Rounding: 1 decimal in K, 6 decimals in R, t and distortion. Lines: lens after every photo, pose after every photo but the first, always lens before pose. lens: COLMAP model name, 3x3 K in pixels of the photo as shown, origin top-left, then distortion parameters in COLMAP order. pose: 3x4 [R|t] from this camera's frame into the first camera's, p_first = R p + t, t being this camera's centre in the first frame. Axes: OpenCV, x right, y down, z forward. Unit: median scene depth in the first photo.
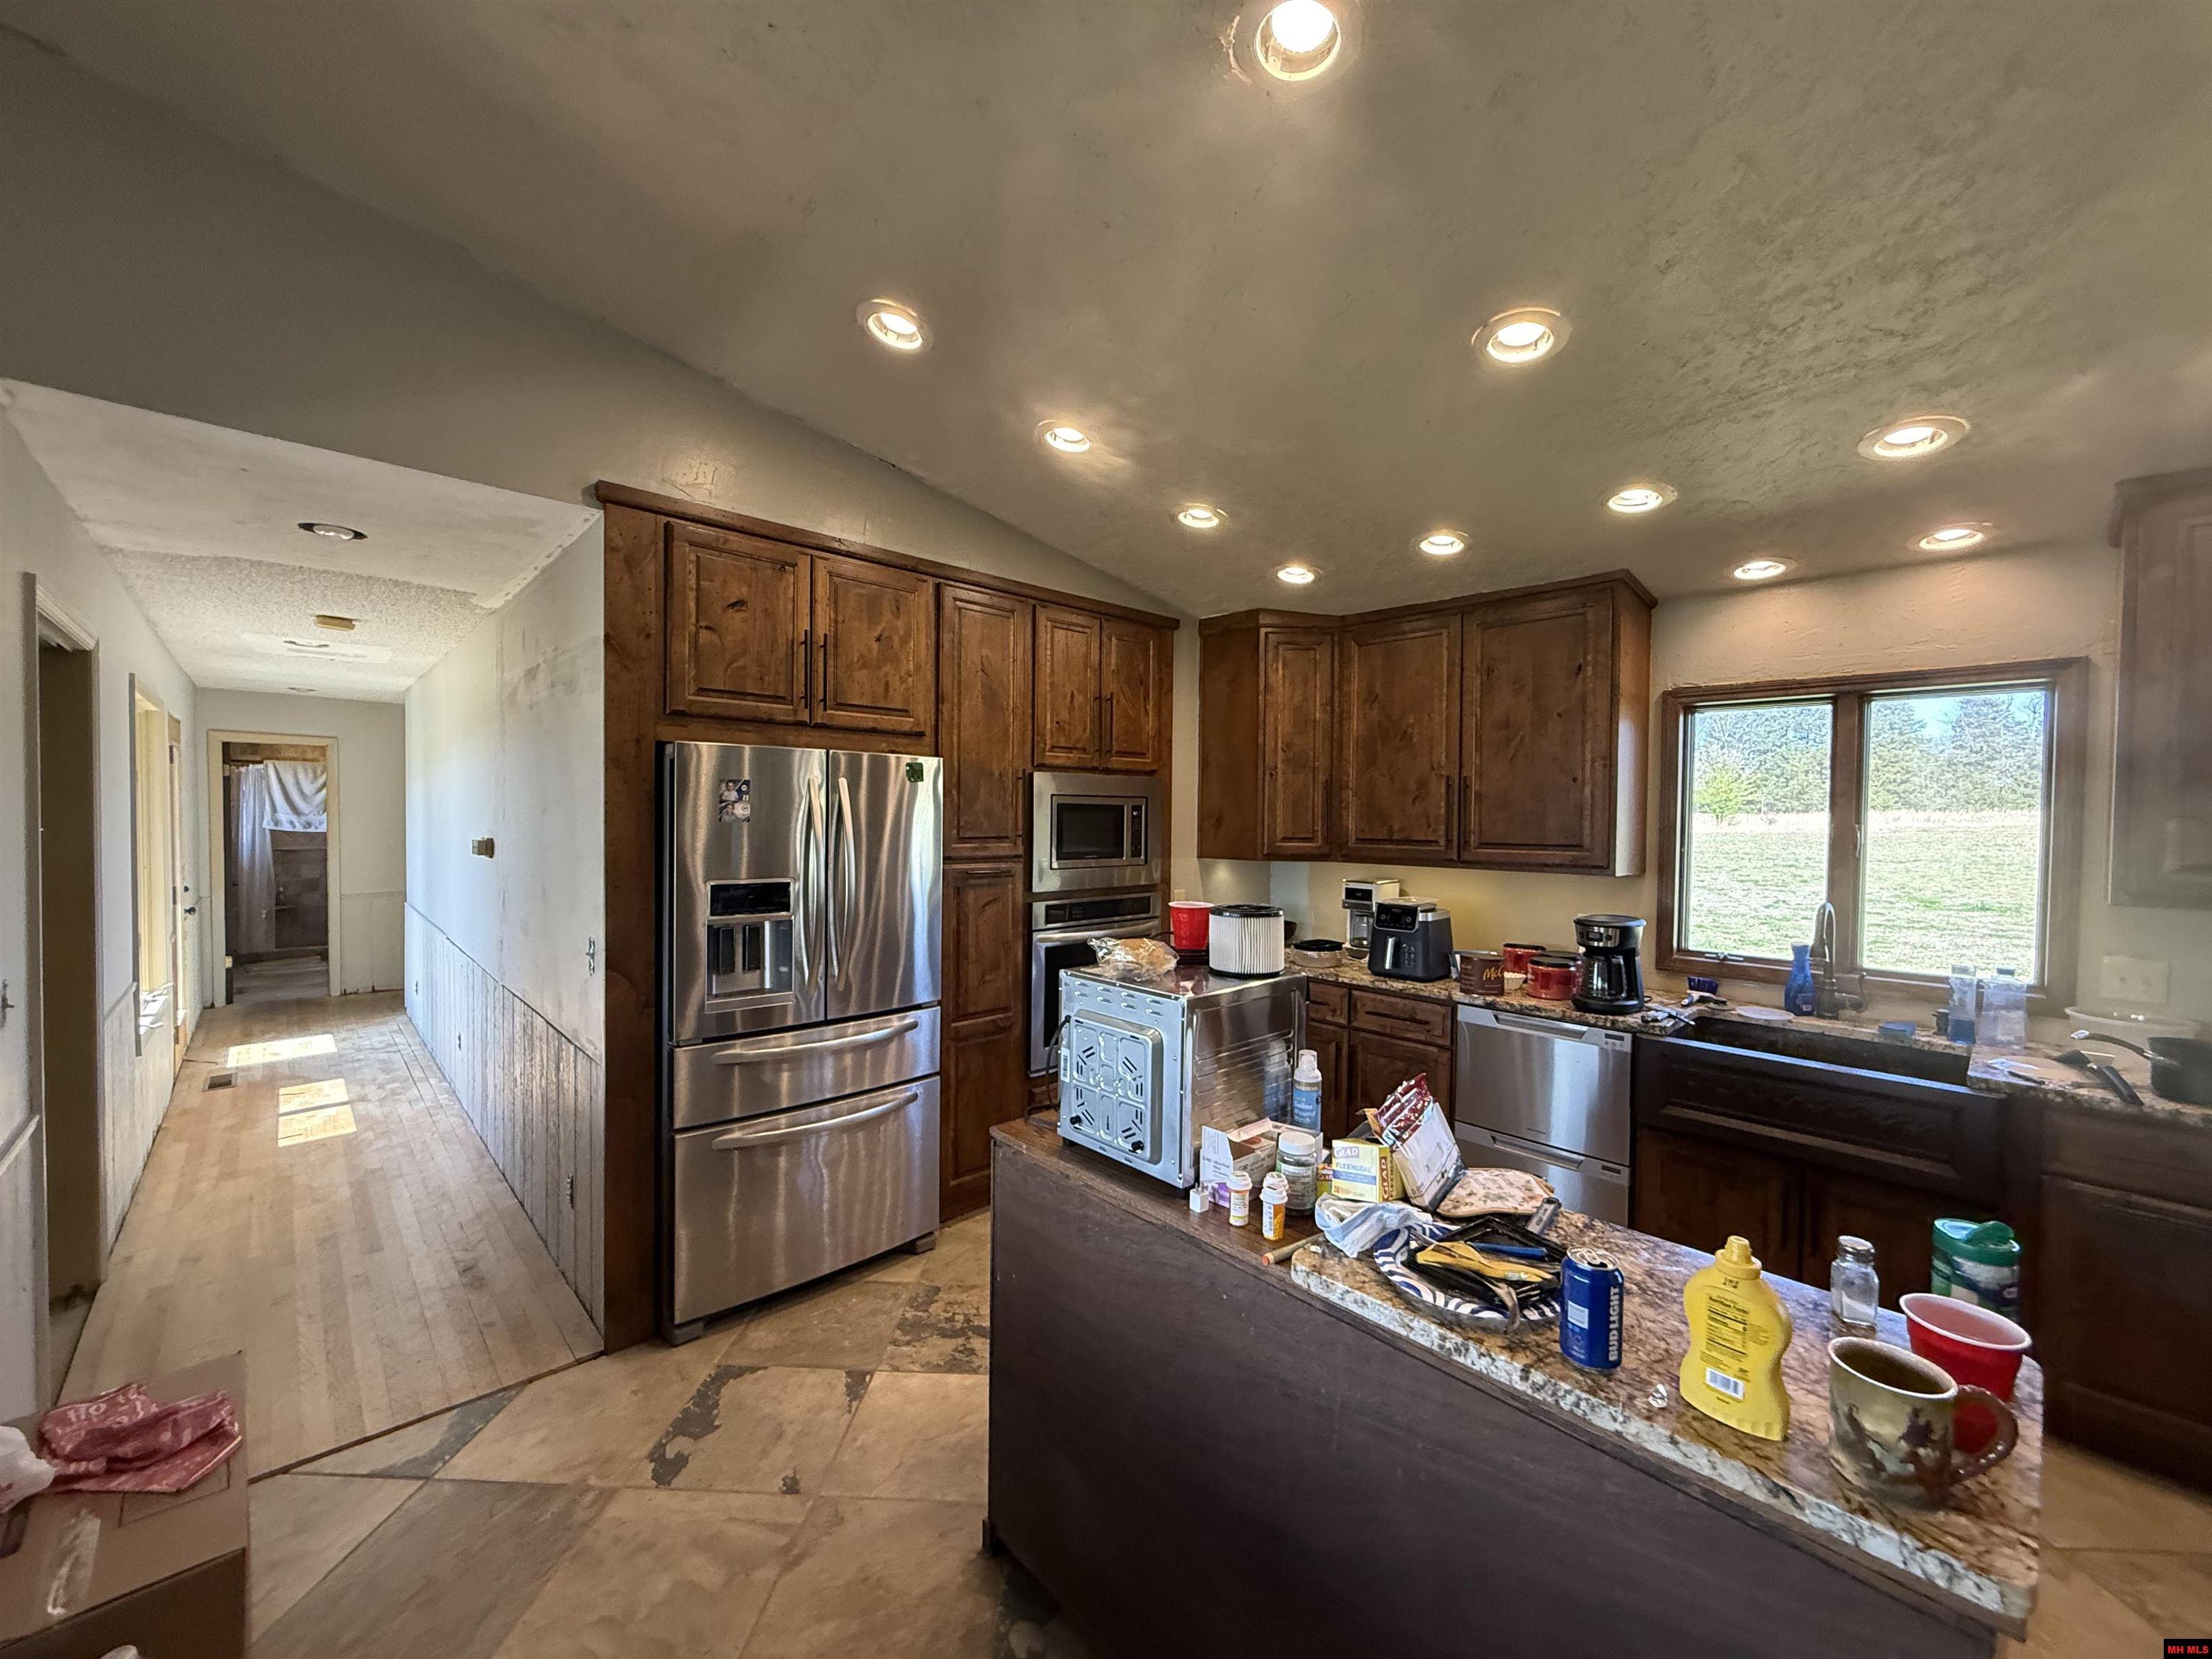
lens RADIAL K [[877.0, 0, 1106.0], [0, 877.0, 829.5], [0, 0, 1]] dist [-0.000153, -0.000019]
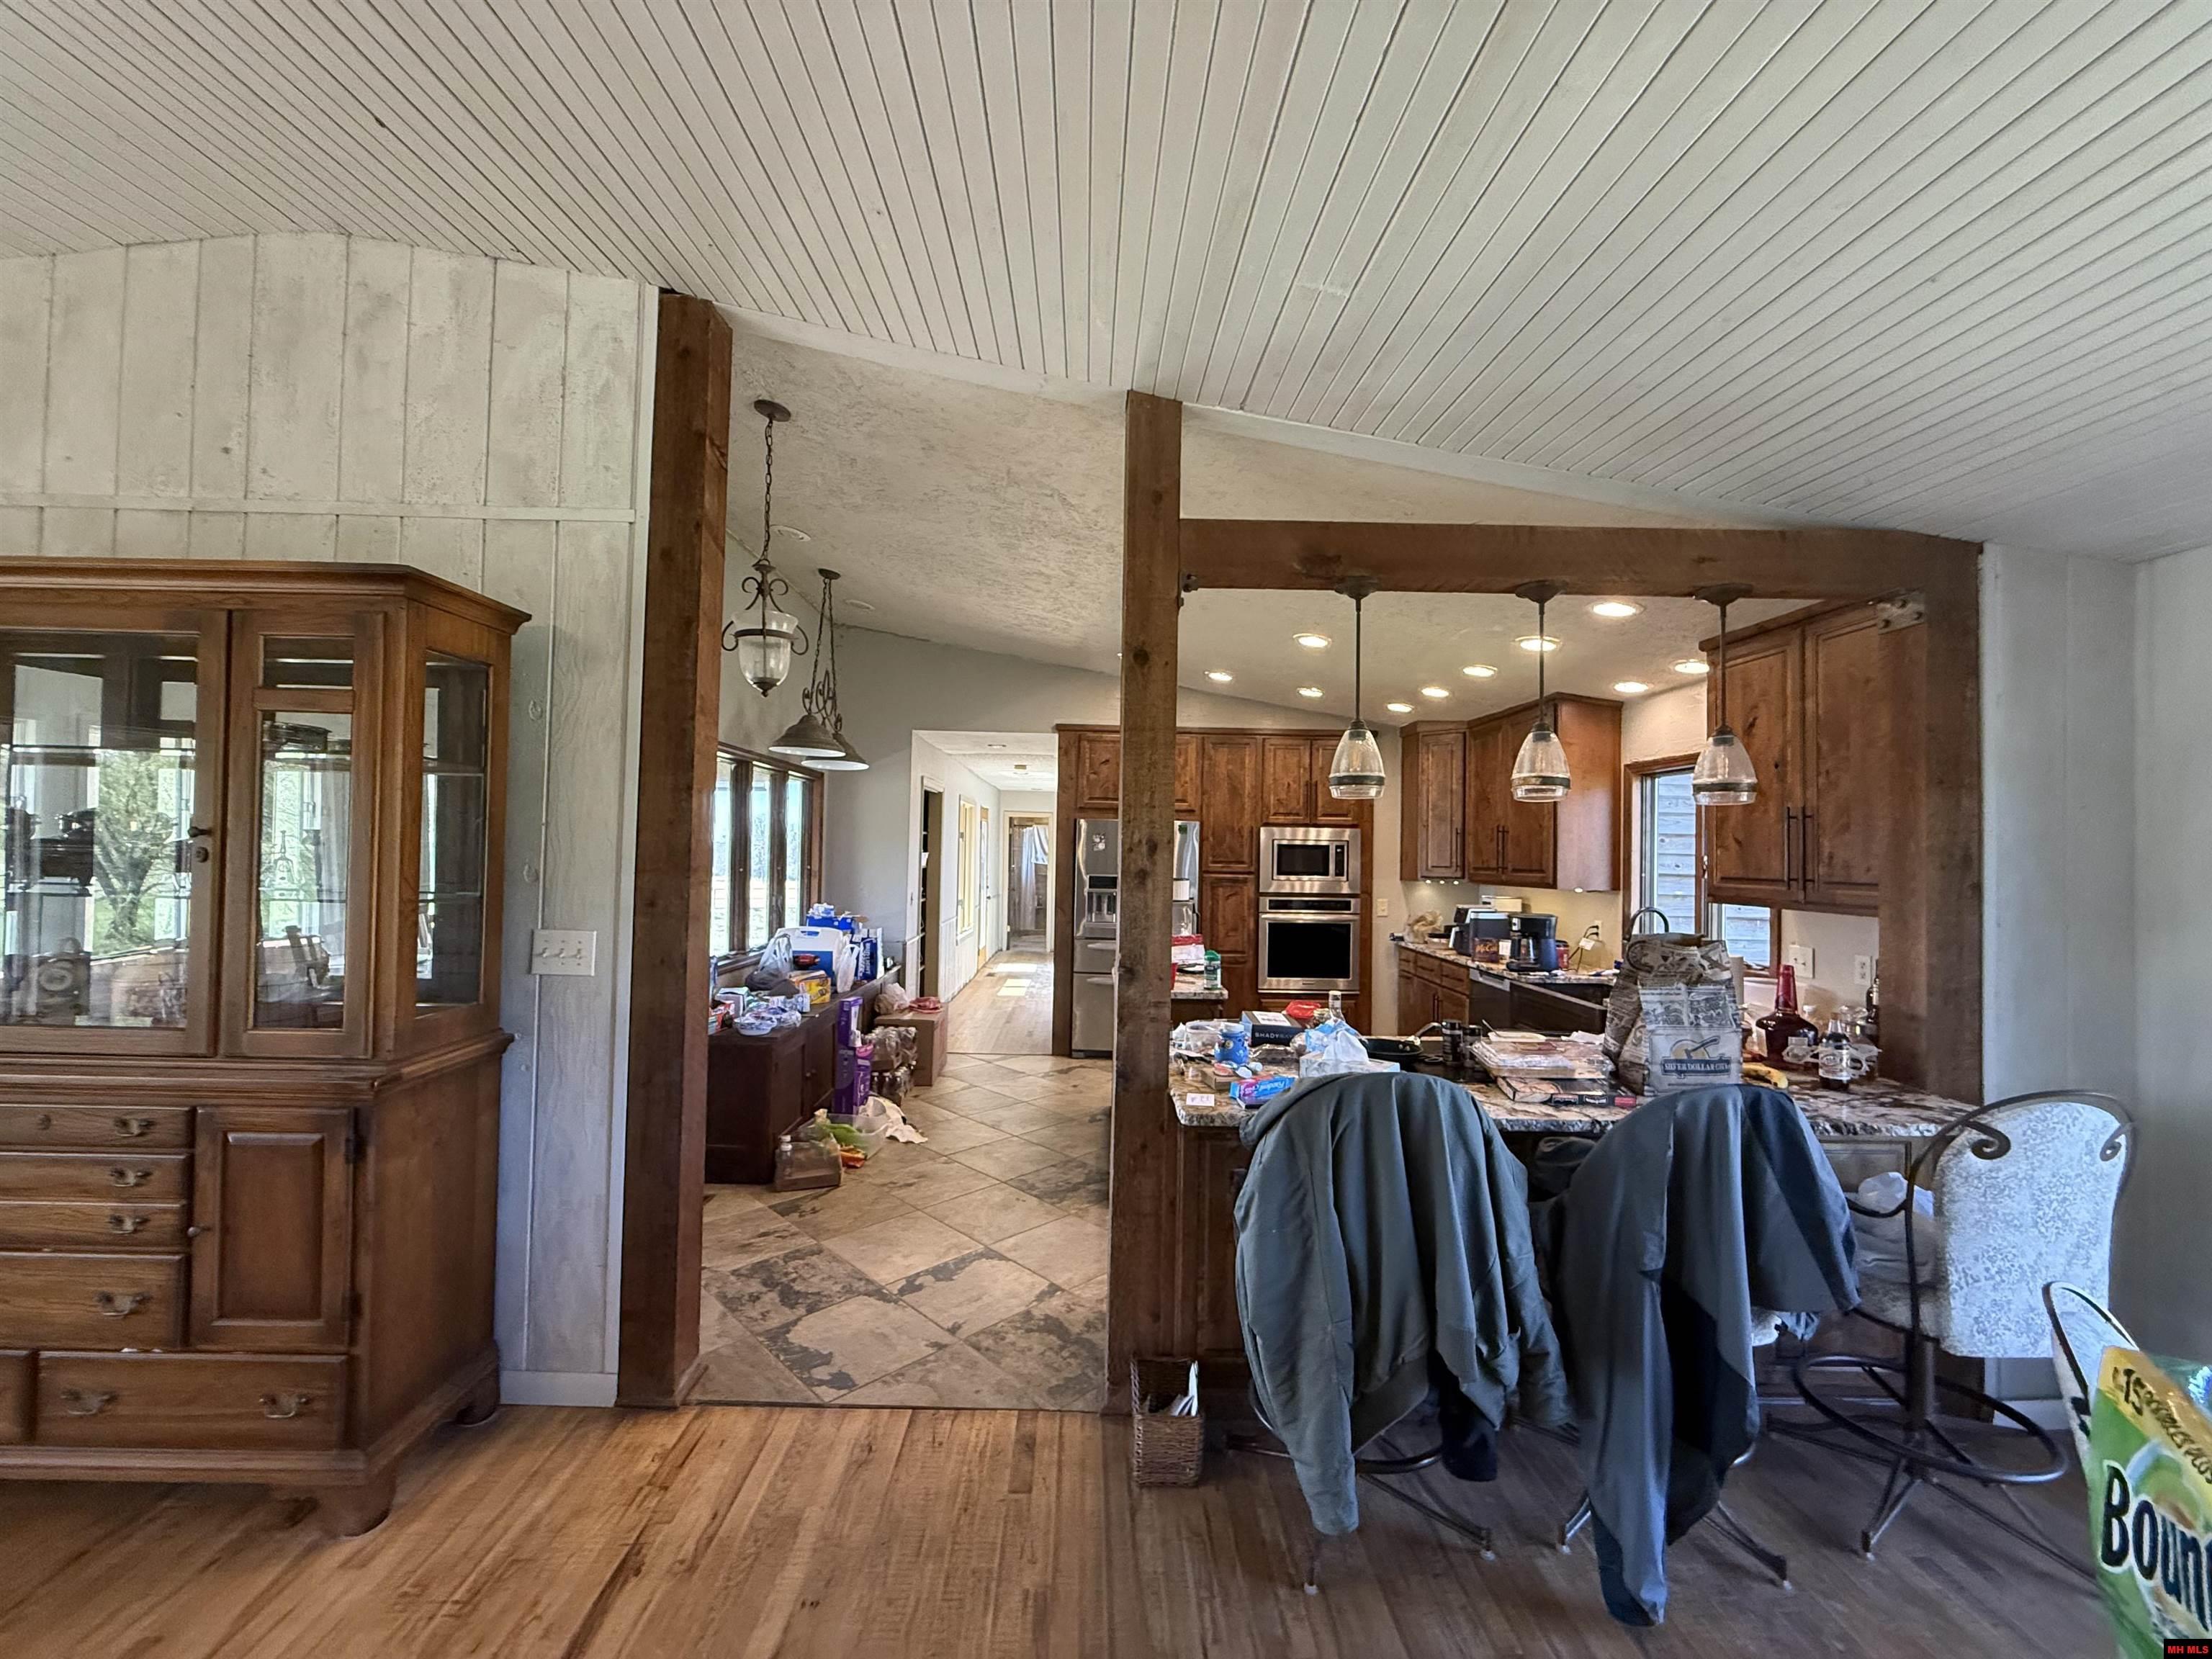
lens RADIAL K [[877.0, 0, 1106.0], [0, 877.0, 829.5], [0, 0, 1]] dist [-0.000153, -0.000019]
pose [[0.740088, -0.016553, -0.672306, 0.957394], [-0.022174, 0.998553, -0.048996, 0.038840], [0.672144, 0.051169, 0.738650, -0.620792]]
